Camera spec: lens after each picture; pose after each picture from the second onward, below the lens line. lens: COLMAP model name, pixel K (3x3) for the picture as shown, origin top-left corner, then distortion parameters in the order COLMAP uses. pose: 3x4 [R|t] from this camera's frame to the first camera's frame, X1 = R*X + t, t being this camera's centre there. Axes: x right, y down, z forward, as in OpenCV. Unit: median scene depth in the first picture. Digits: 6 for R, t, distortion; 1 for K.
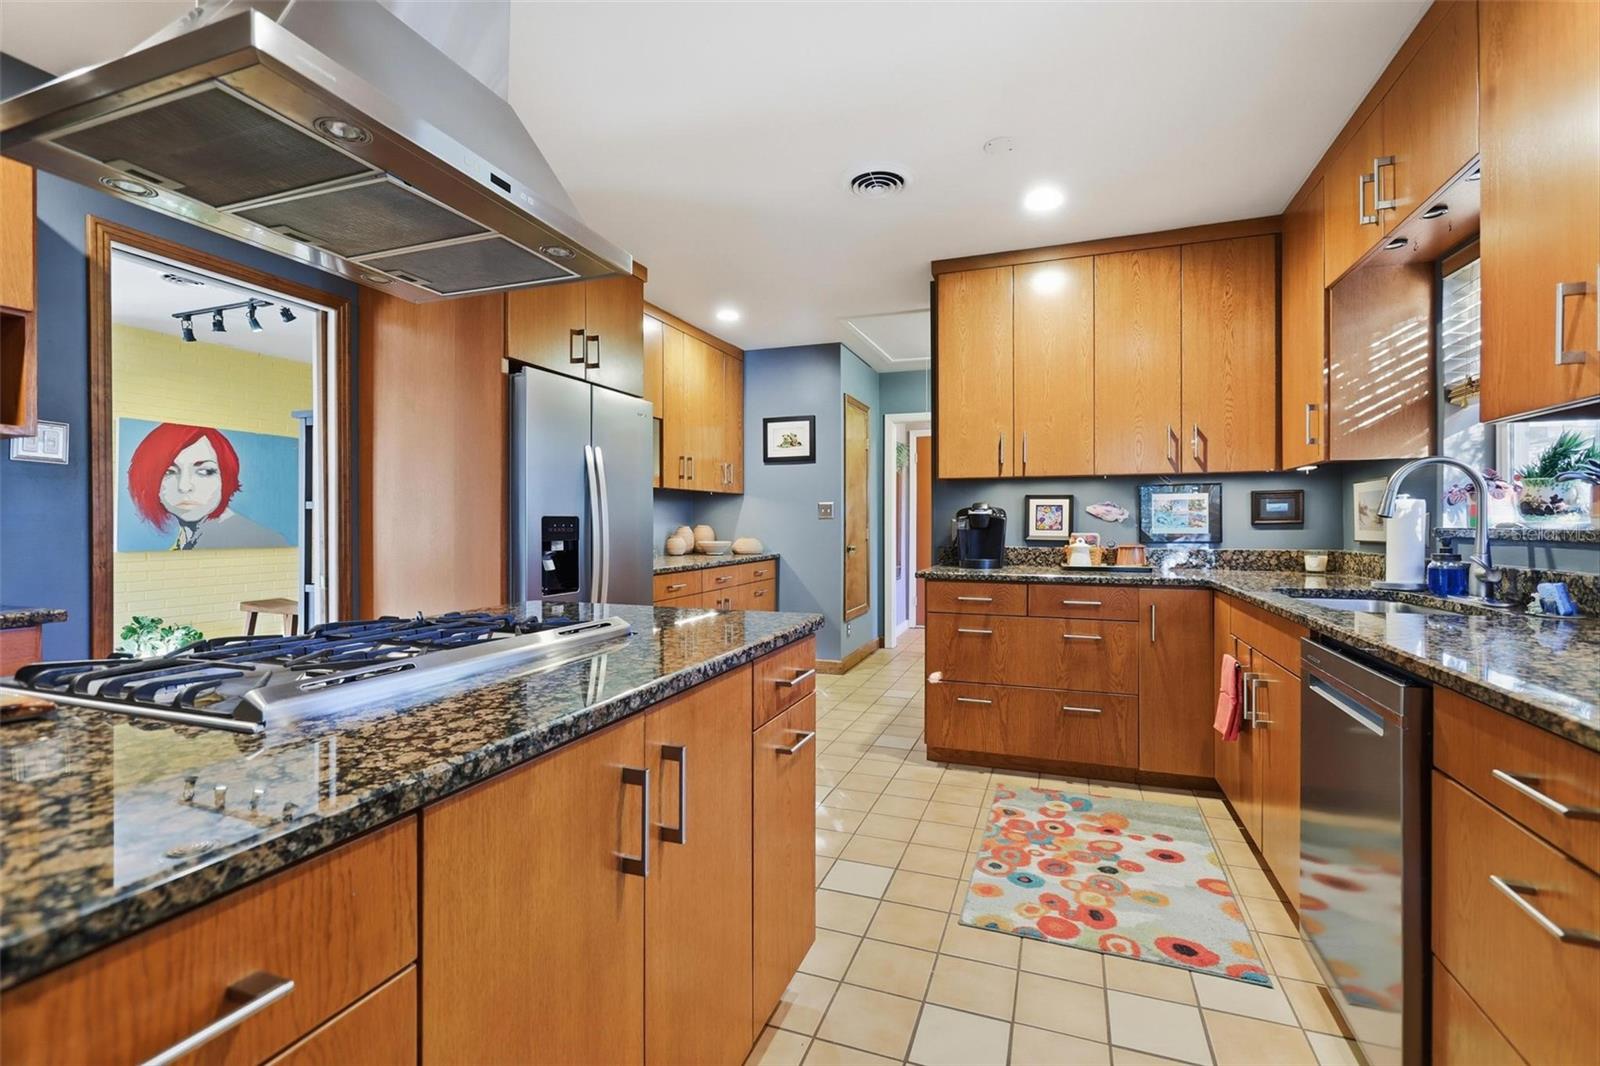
lens RADIAL K [[711.7, 0, 792.8], [0, 711.7, 528.8], [0, 0, 1]] dist [-0.003914, 0.002055]
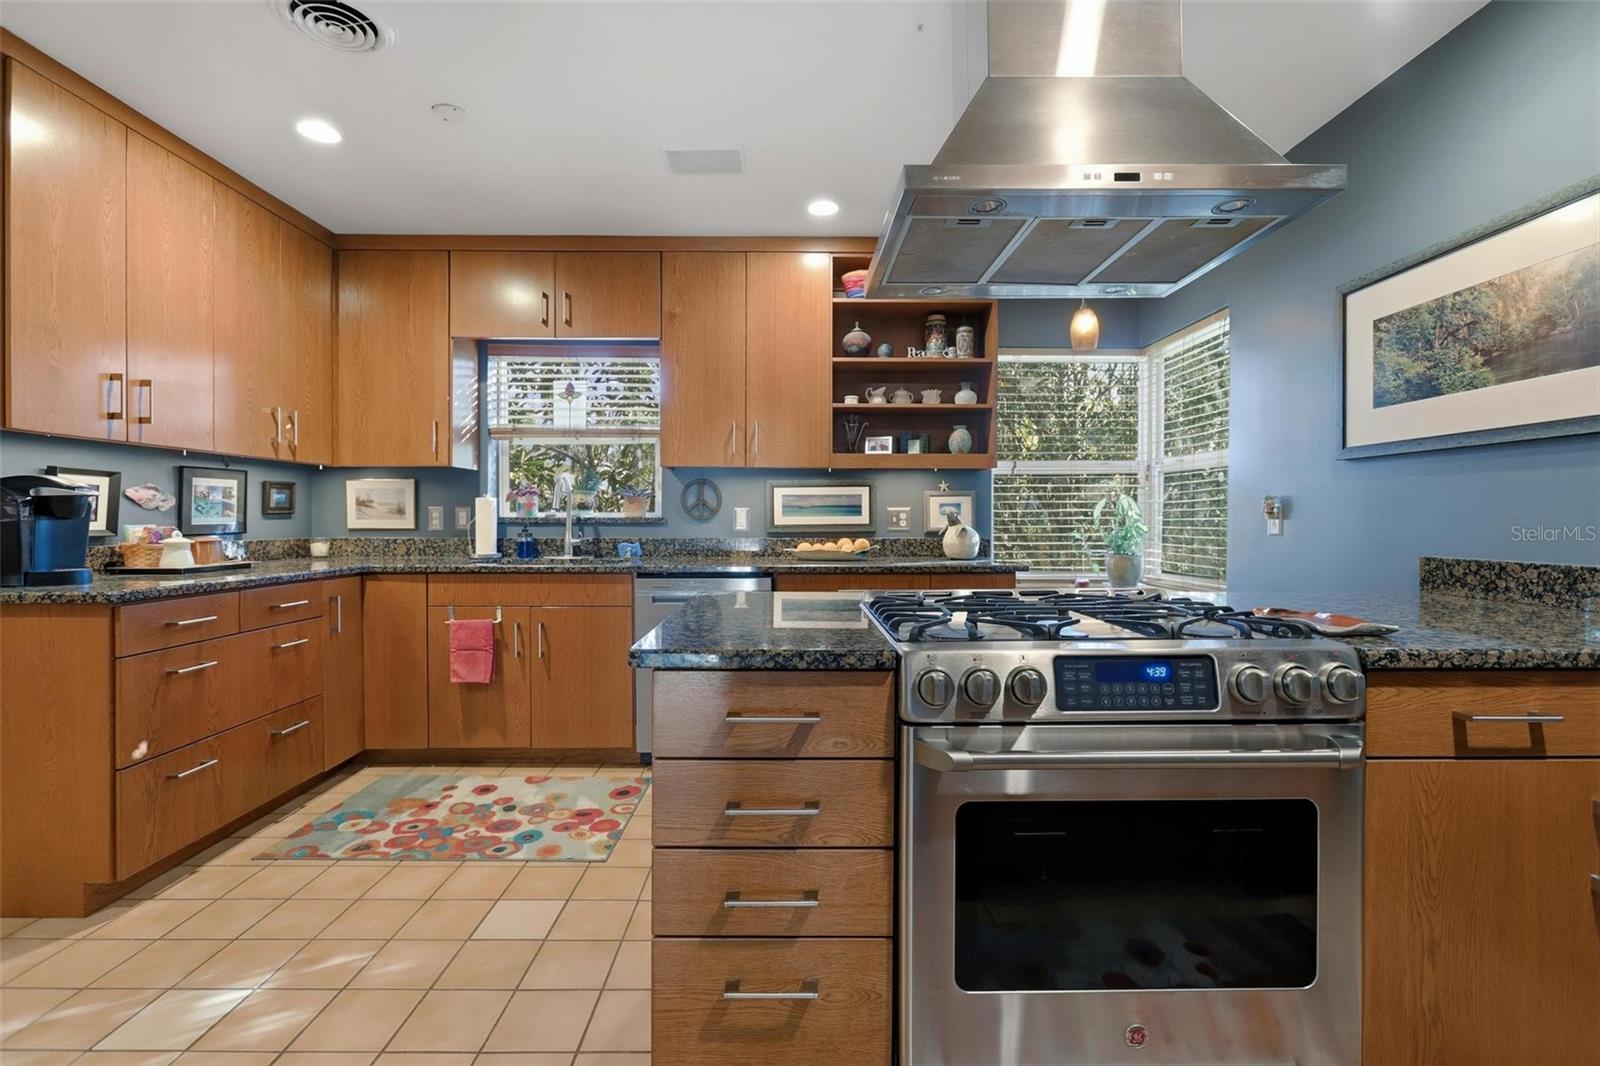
lens RADIAL K [[742.5, 0, 795.9], [0, 742.5, 524.4], [0, 0, 1]] dist [0.000294, 0.000049]
pose [[-0.367015, -0.006606, 0.930192, -0.571452], [0.007826, 0.999917, 0.010189, 0.003137], [-0.930182, 0.011019, -0.366933, 0.666915]]
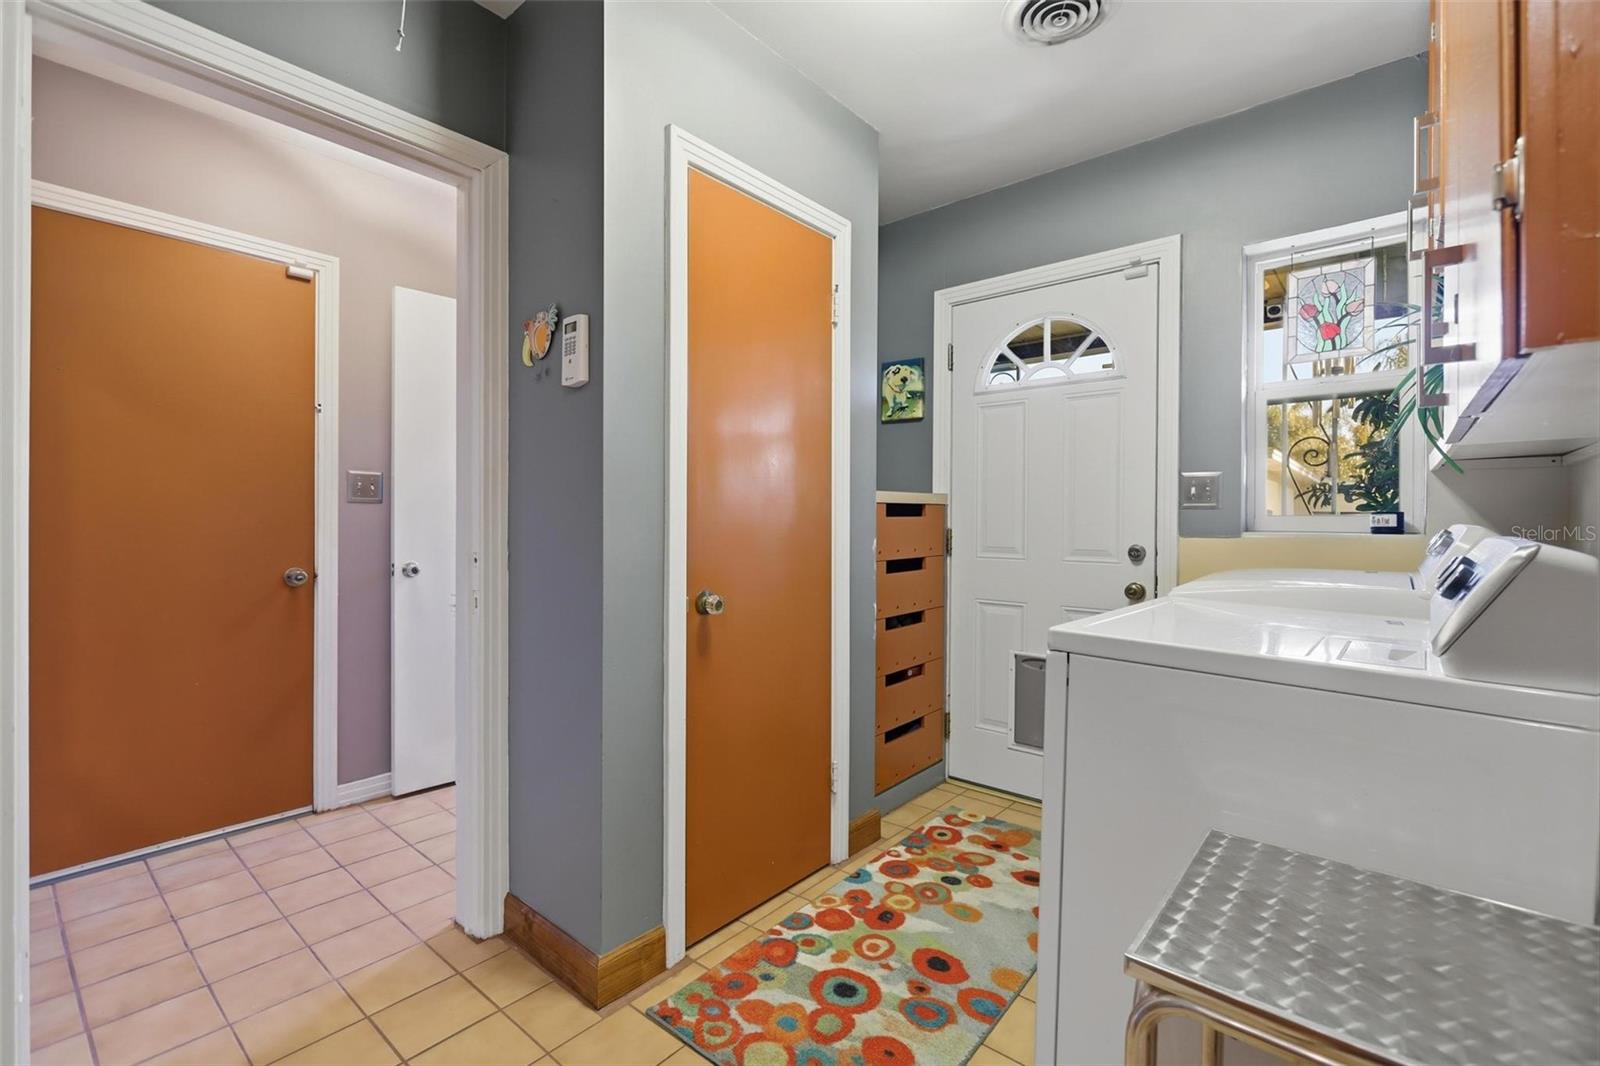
lens RADIAL K [[711.7, 0, 793.9], [0, 711.7, 529.7], [0, 0, 1]] dist [-0.003914, 0.002055]
pose [[0.952450, 0.018057, -0.304161, 0.348019], [-0.018916, 0.999821, 0.000122, 0.013547], [0.304109, 0.005637, 0.952621, 0.026177]]
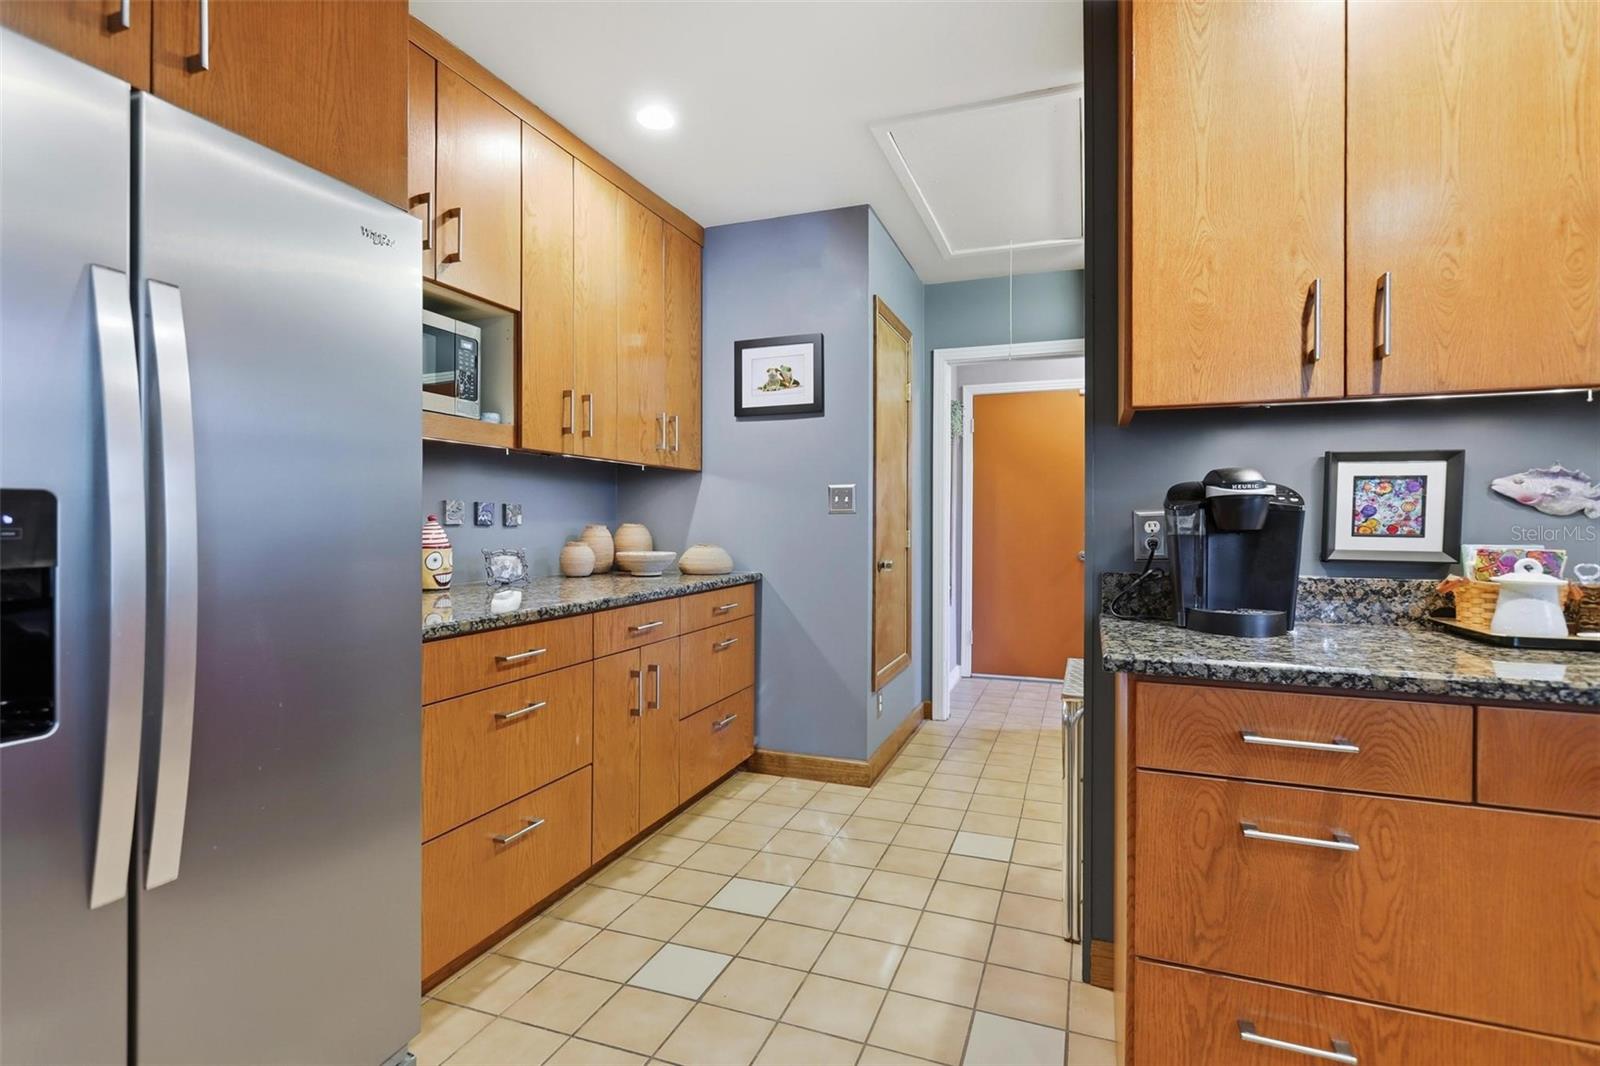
lens RADIAL K [[742.5, 0, 800.8], [0, 742.5, 531.4], [0, 0, 1]] dist [0.000294, 0.000049]
pose [[0.999995, 0.002761, 0.001492, 0.018949], [-0.002765, 0.999992, 0.002849, -0.001535], [-0.001484, -0.002853, 0.999995, 0.600067]]
